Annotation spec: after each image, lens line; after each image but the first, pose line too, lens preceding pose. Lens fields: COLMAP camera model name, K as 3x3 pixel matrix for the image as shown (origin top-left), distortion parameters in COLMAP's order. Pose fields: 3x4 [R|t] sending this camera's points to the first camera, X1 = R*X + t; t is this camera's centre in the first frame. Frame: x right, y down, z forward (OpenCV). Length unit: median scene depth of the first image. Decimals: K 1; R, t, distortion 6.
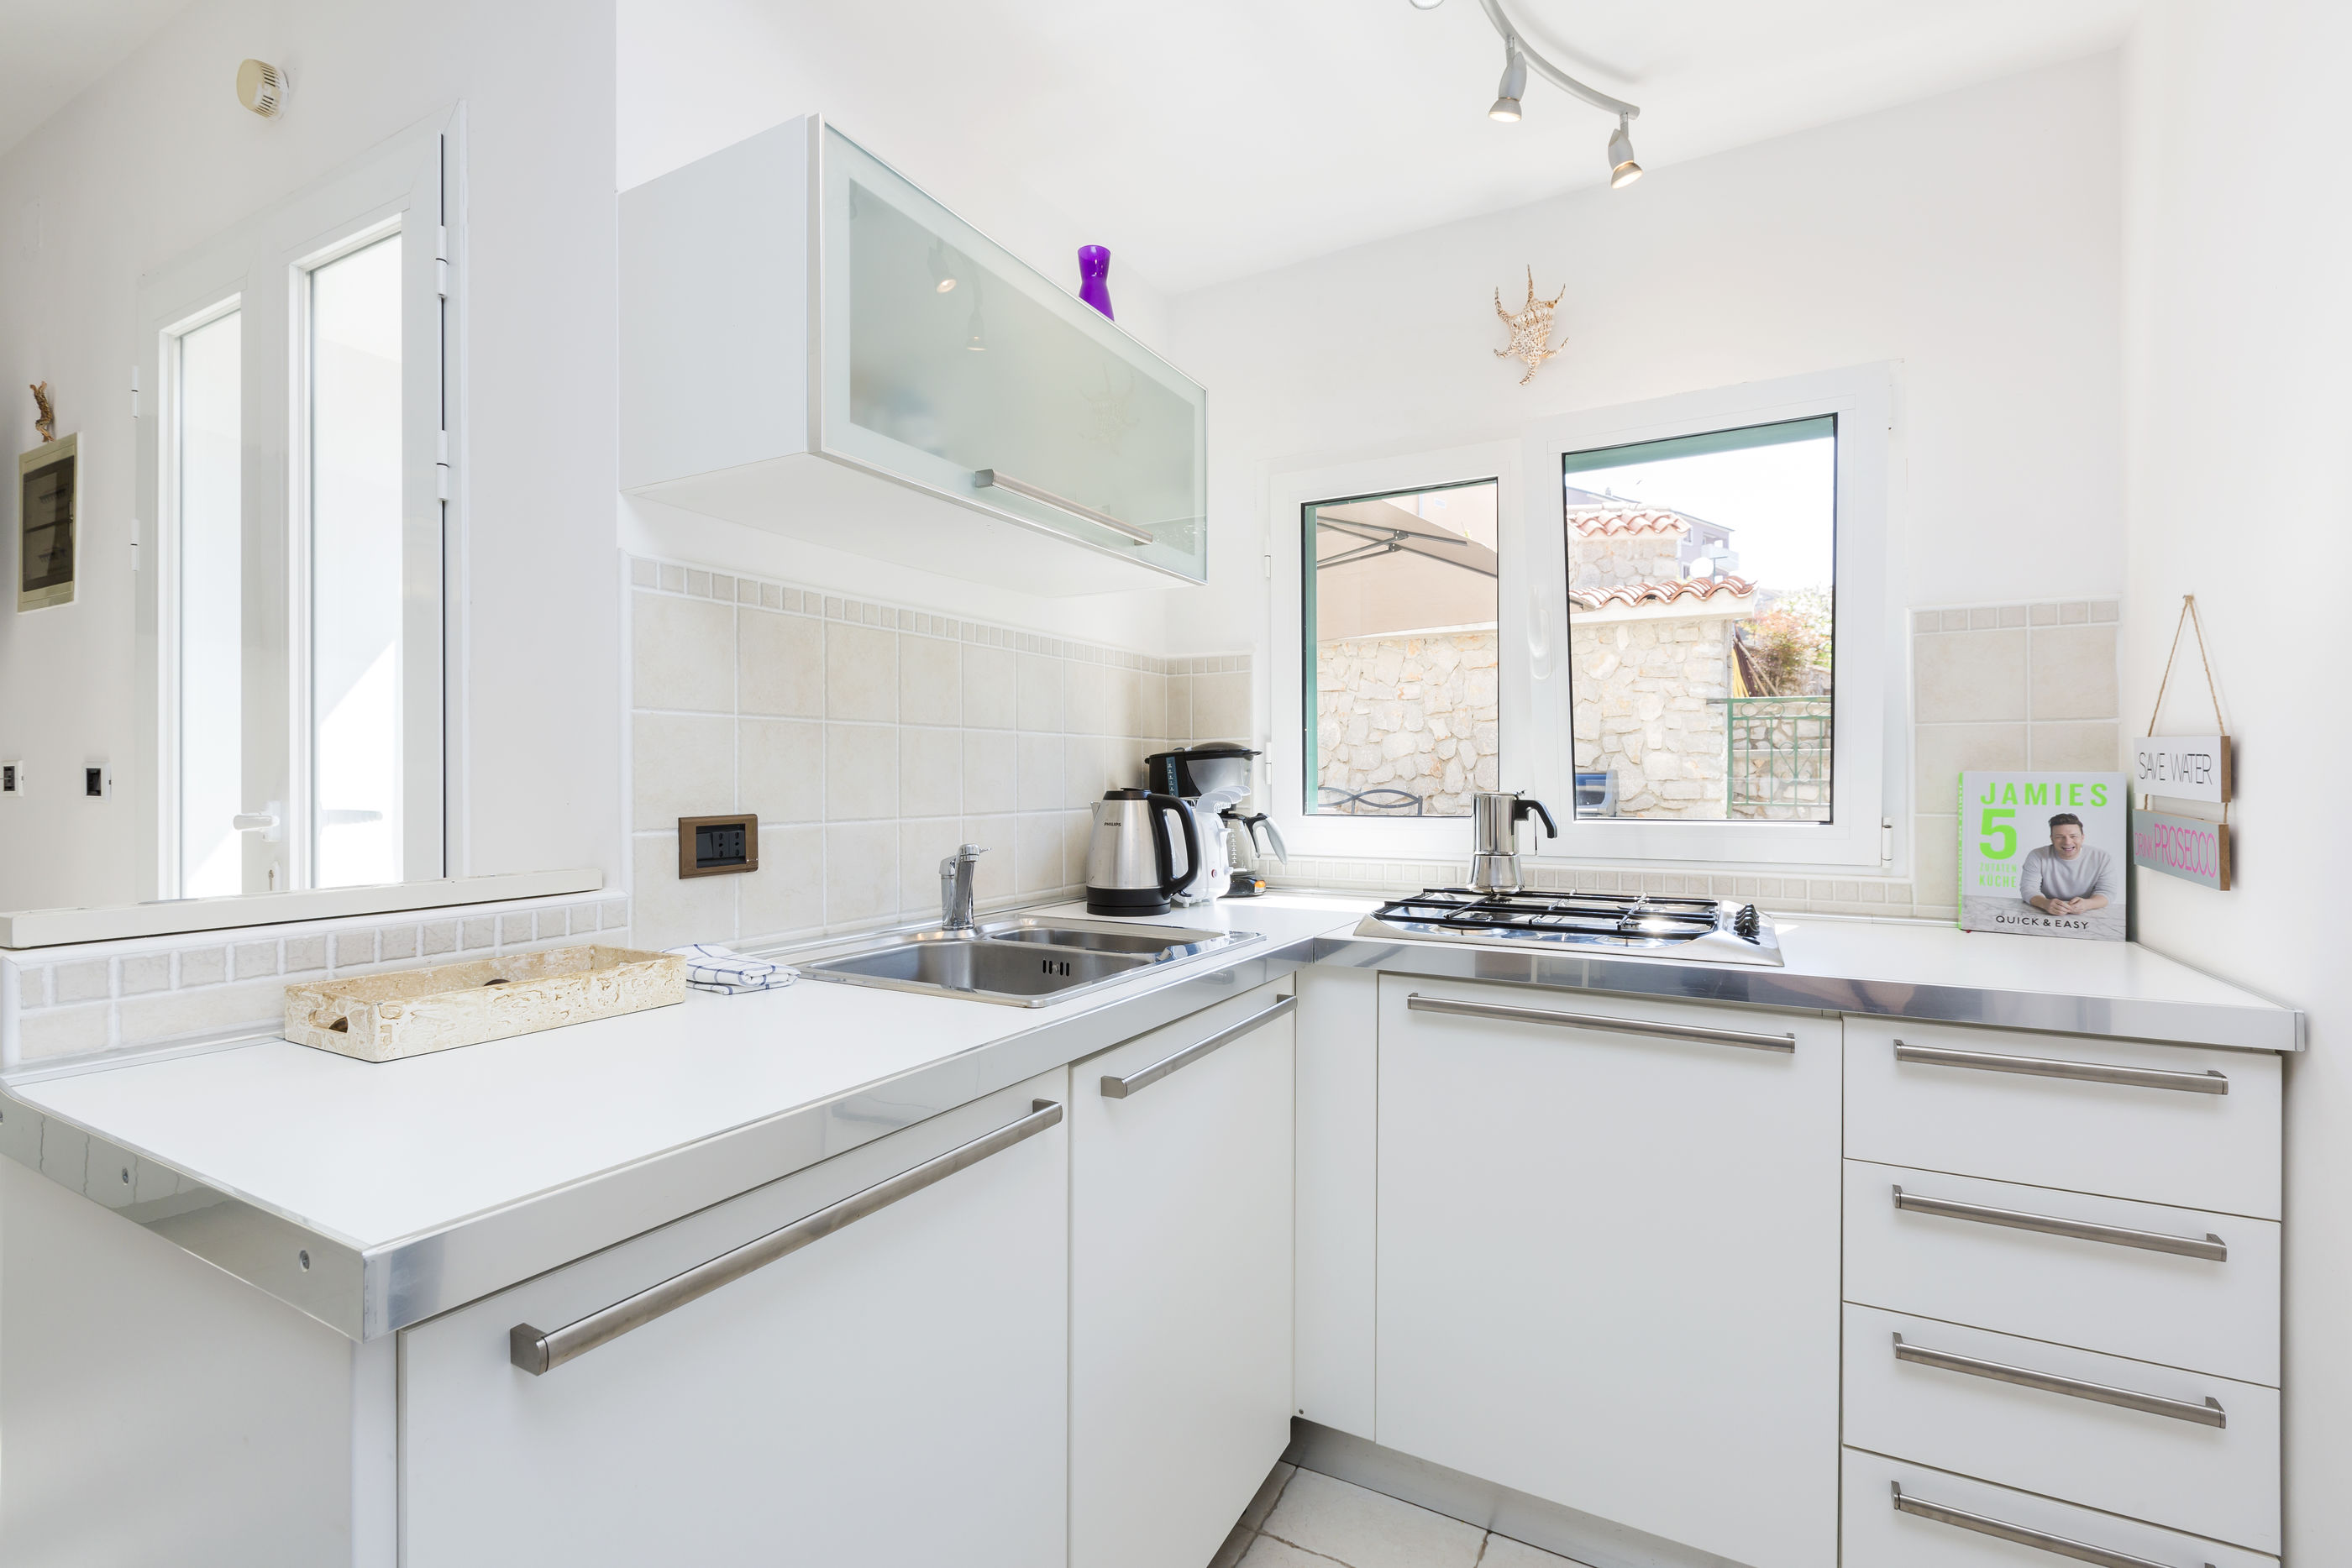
lens RADIAL K [[1038.1, 0, 1172.8], [0, 1038.1, 775.6], [0, 0, 1]] dist [-0.000047, -0.000687]
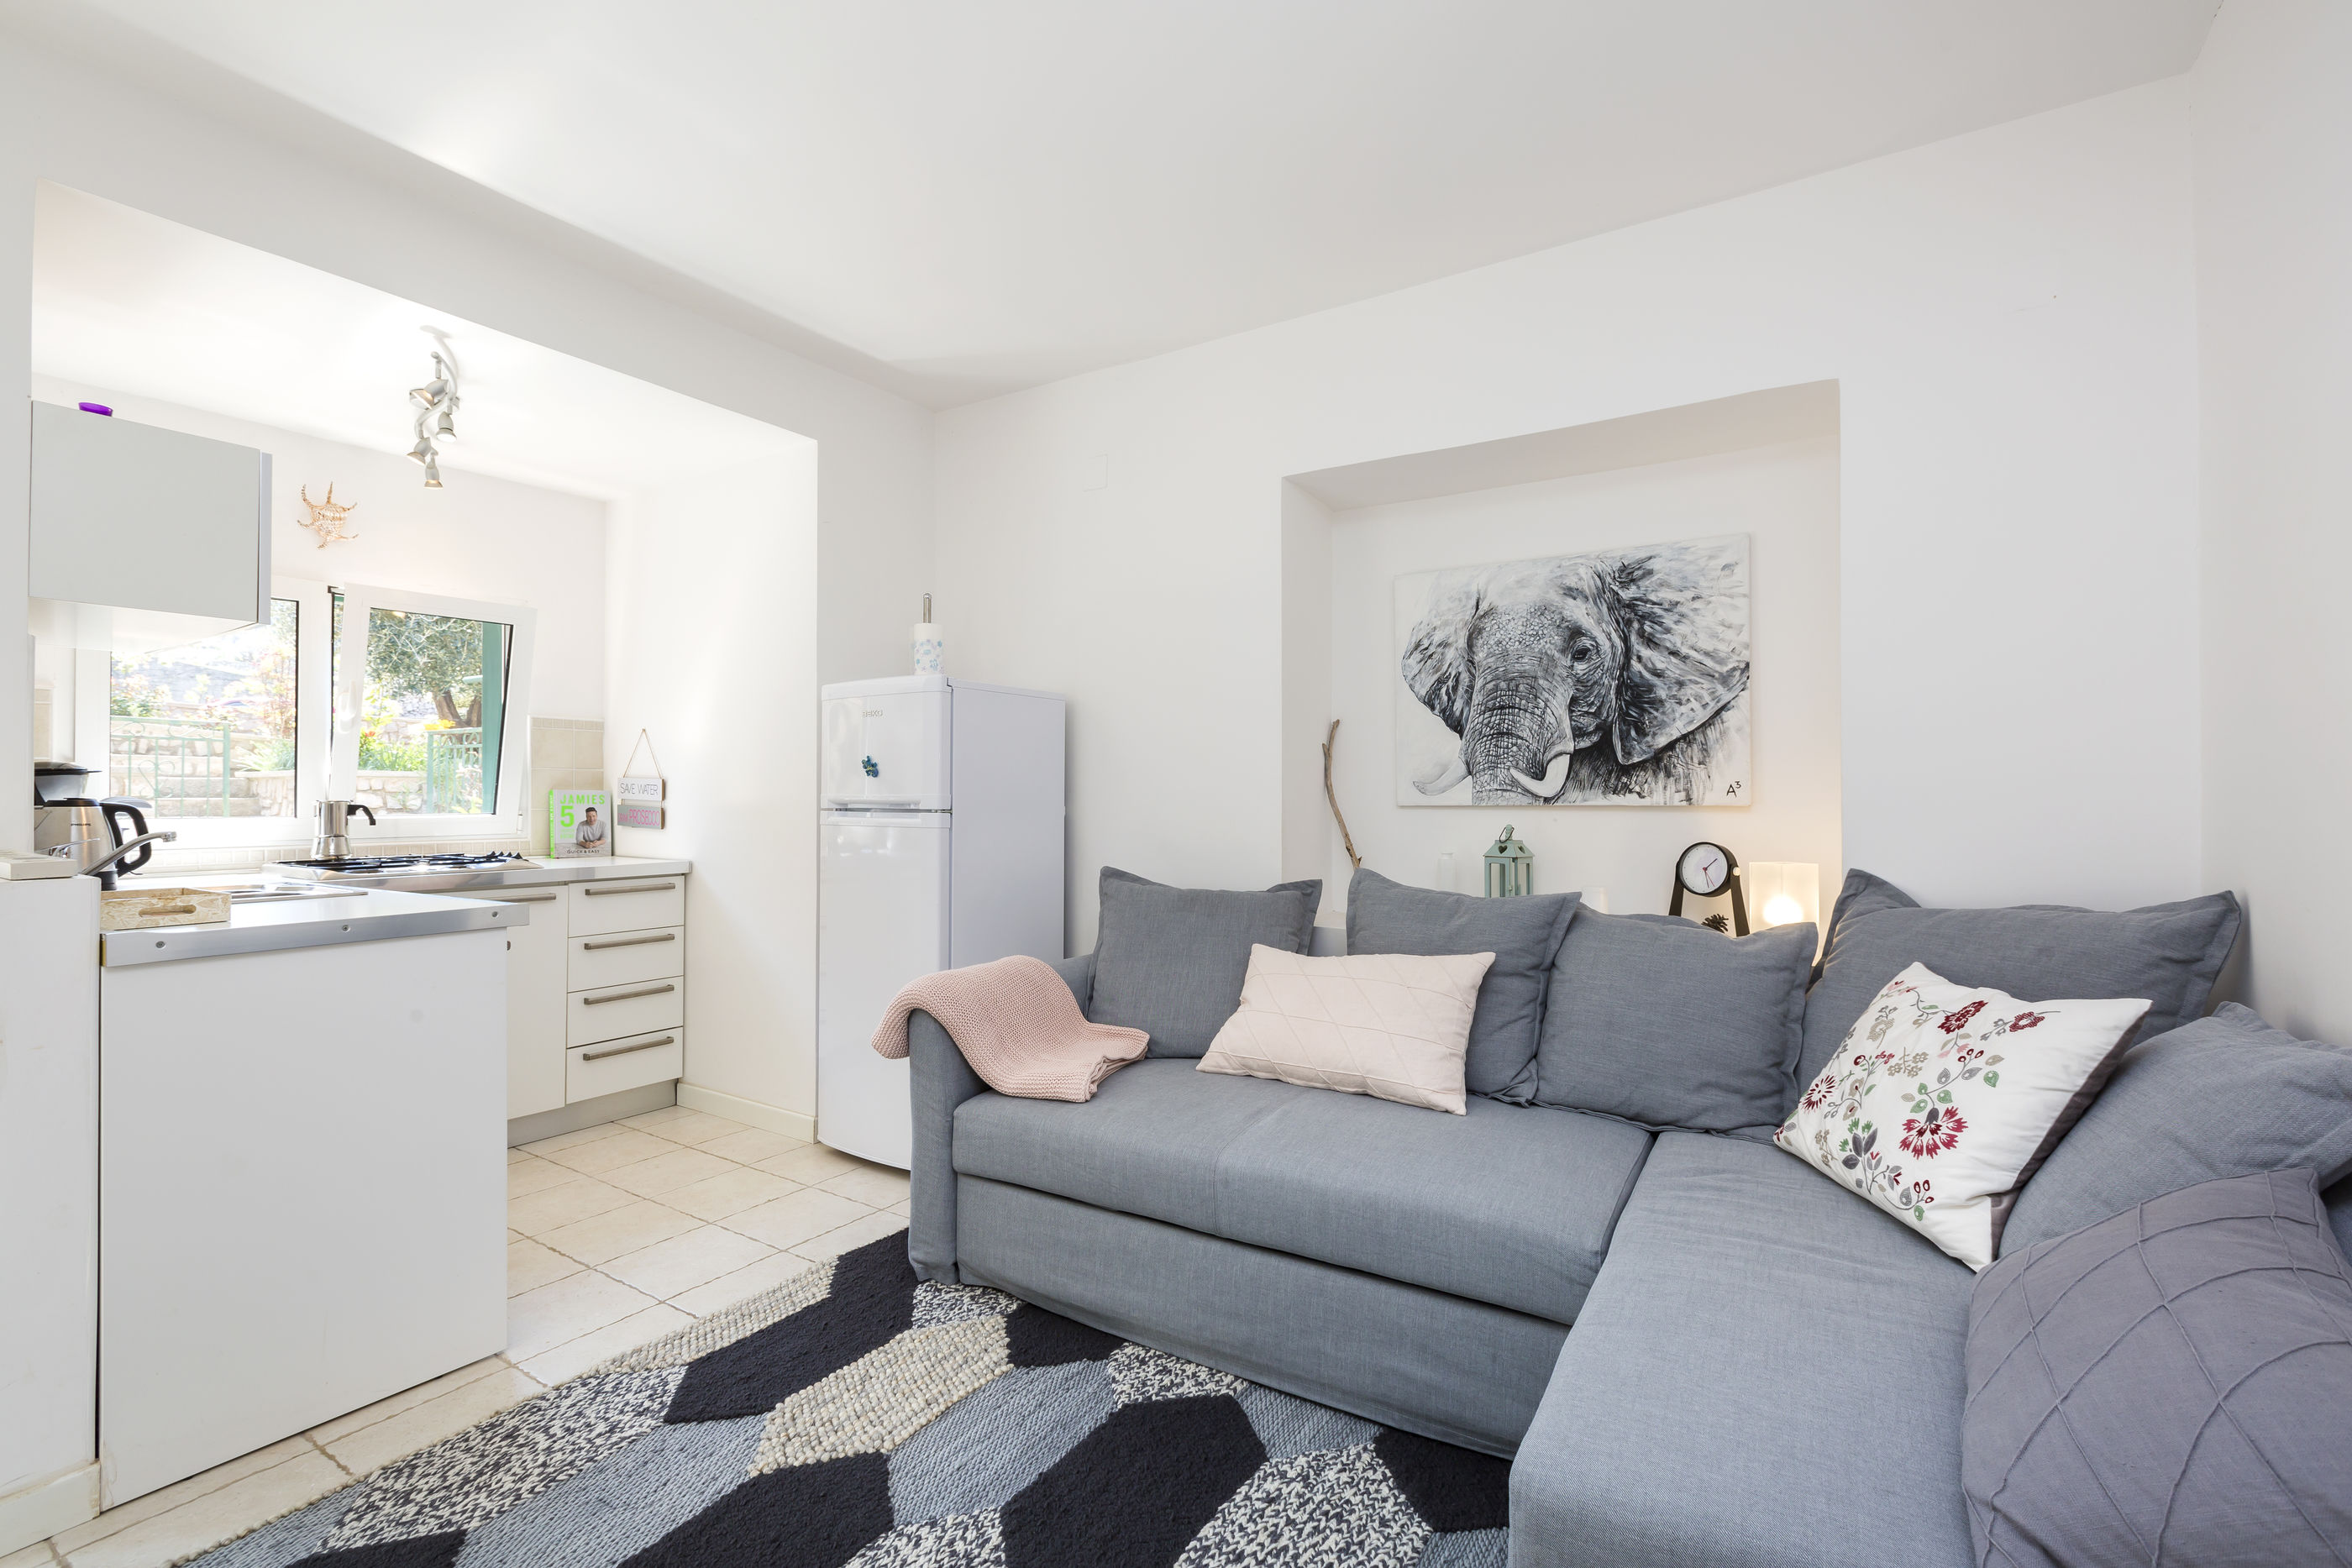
lens RADIAL K [[1041.0, 0, 1183.6], [0, 1041.0, 786.3], [0, 0, 1]] dist [0.000325, -0.000035]
pose [[0.091697, 0.010356, 0.995733, -1.431750], [-0.003007, 0.999944, -0.010123, 0.007614], [-0.995782, -0.002066, 0.091723, -0.614814]]
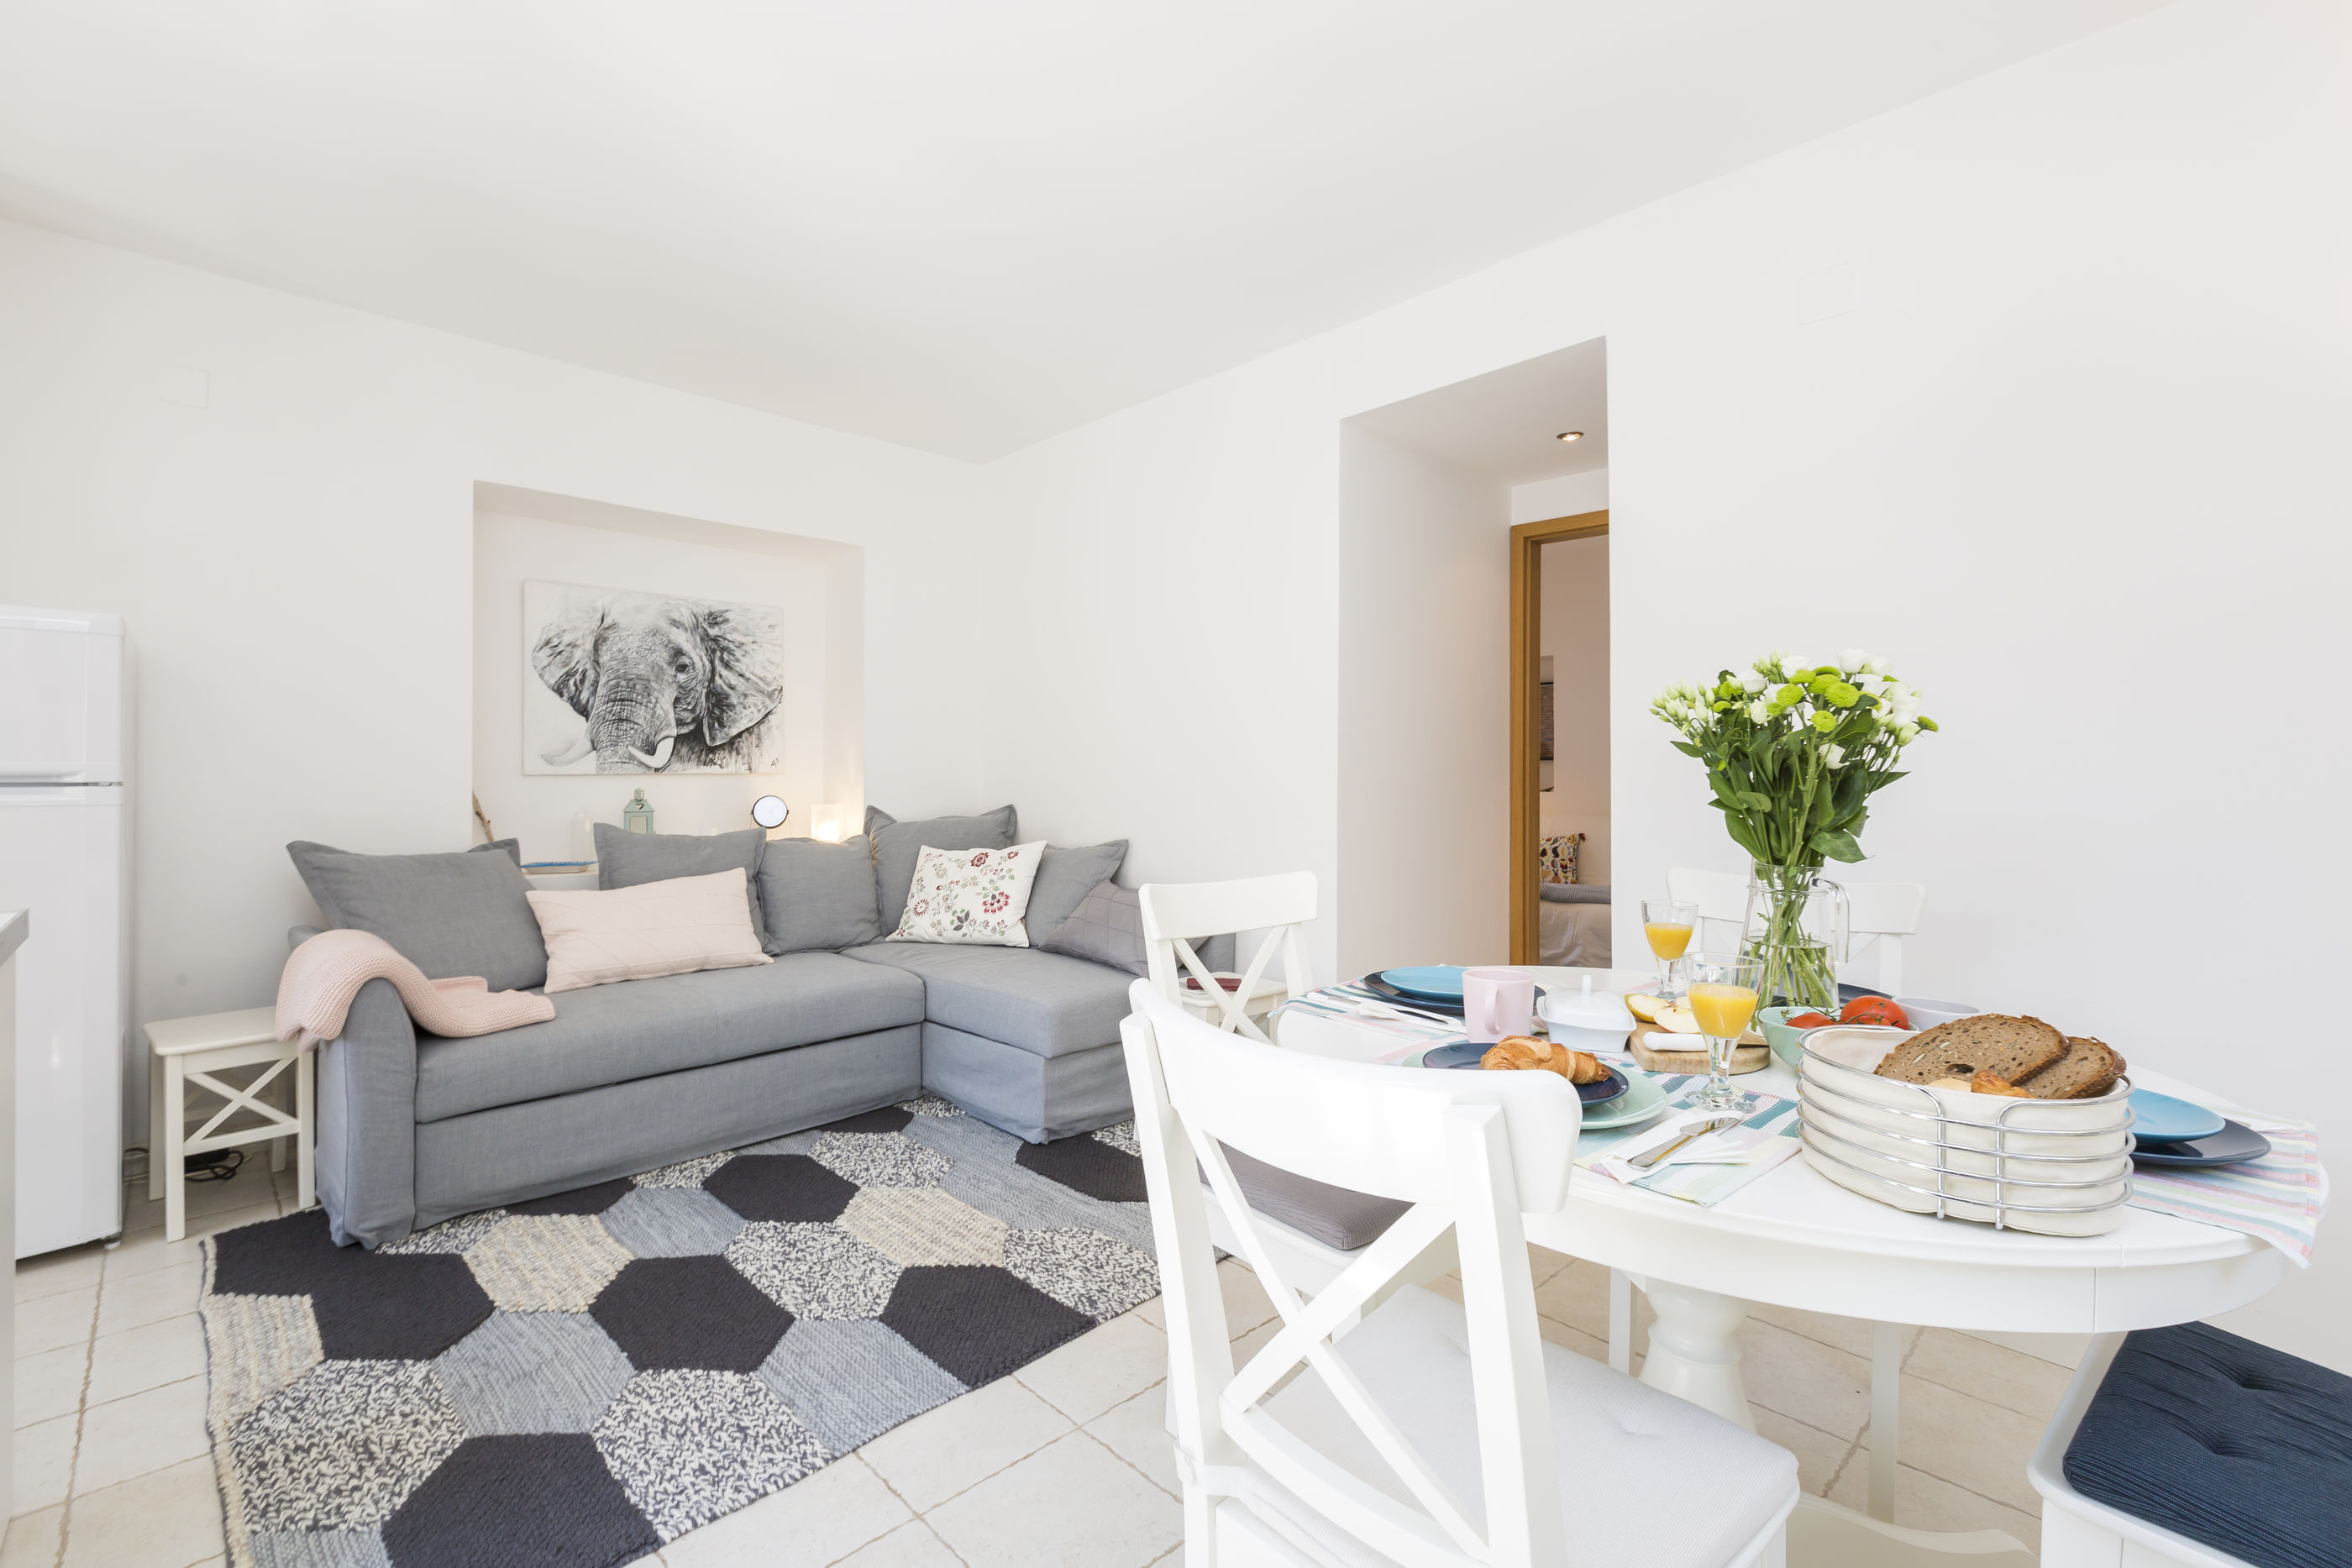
lens RADIAL K [[1038.1, 0, 1172.8], [0, 1038.1, 775.6], [0, 0, 1]] dist [-0.000047, -0.000687]
pose [[-0.951992, -0.003140, 0.306108, -1.519335], [-0.001990, 0.999990, 0.004069, 0.012382], [-0.306118, 0.003264, -0.951988, 0.885582]]
